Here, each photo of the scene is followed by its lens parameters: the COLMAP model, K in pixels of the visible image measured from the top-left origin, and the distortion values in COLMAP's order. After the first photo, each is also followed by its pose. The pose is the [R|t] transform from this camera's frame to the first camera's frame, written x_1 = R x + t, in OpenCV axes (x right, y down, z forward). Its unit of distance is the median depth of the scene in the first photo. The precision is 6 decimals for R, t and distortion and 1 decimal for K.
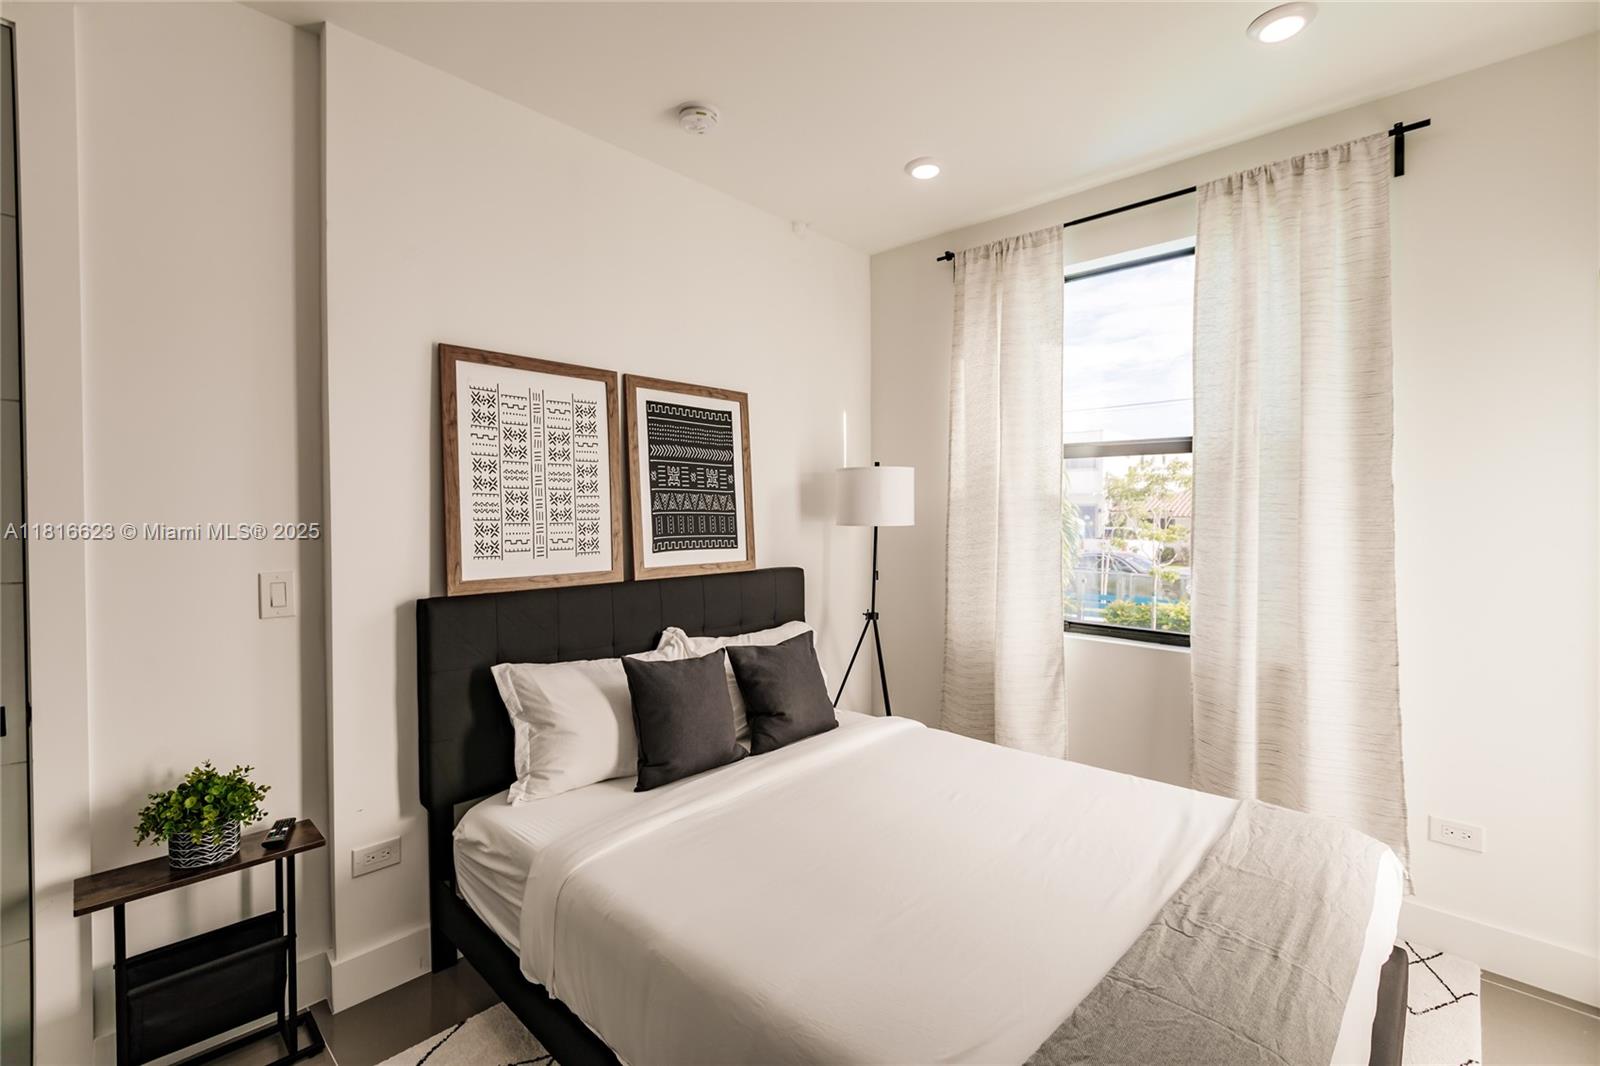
lens RADIAL K [[713.0, 0, 807.9], [0, 713.0, 525.3], [0, 0, 1]] dist [0.000621, 0.003528]
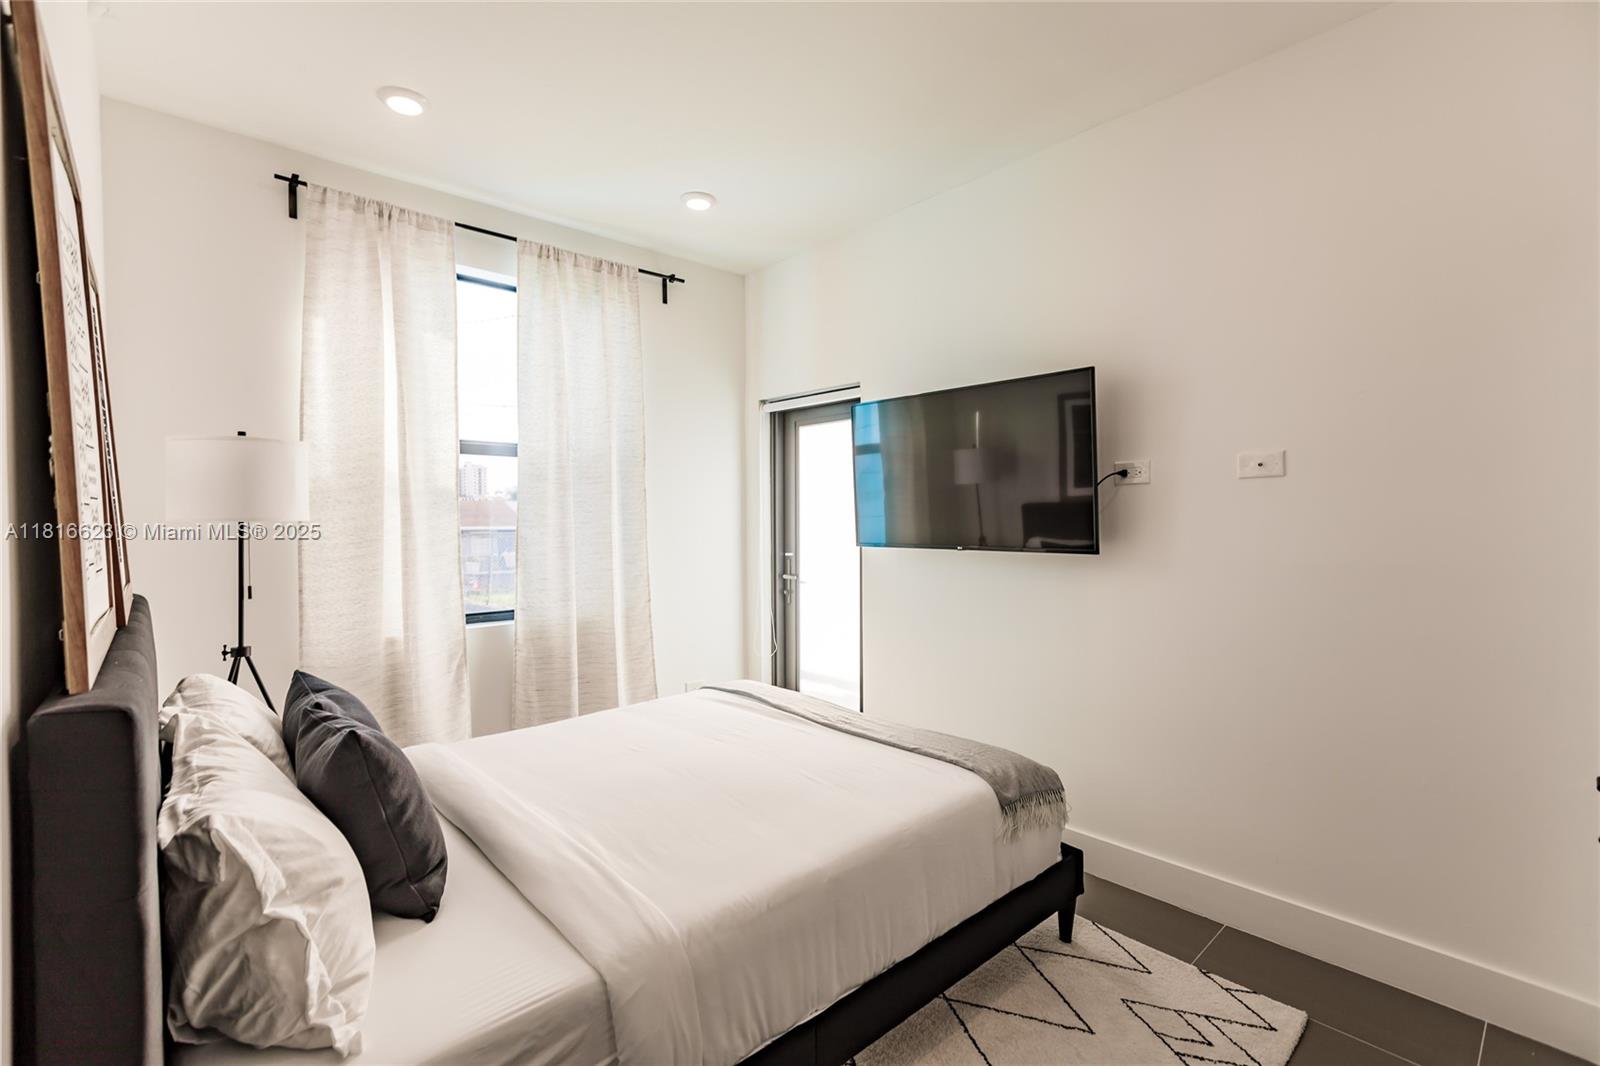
lens RADIAL K [[713.0, 0, 803.6], [0, 713.0, 525.2], [0, 0, 1]] dist [0.000621, 0.003528]
pose [[0.064289, -0.010788, 0.997873, -0.748346], [0.035705, 0.999326, 0.008503, 0.022552], [-0.997292, 0.035082, 0.064631, 0.537366]]
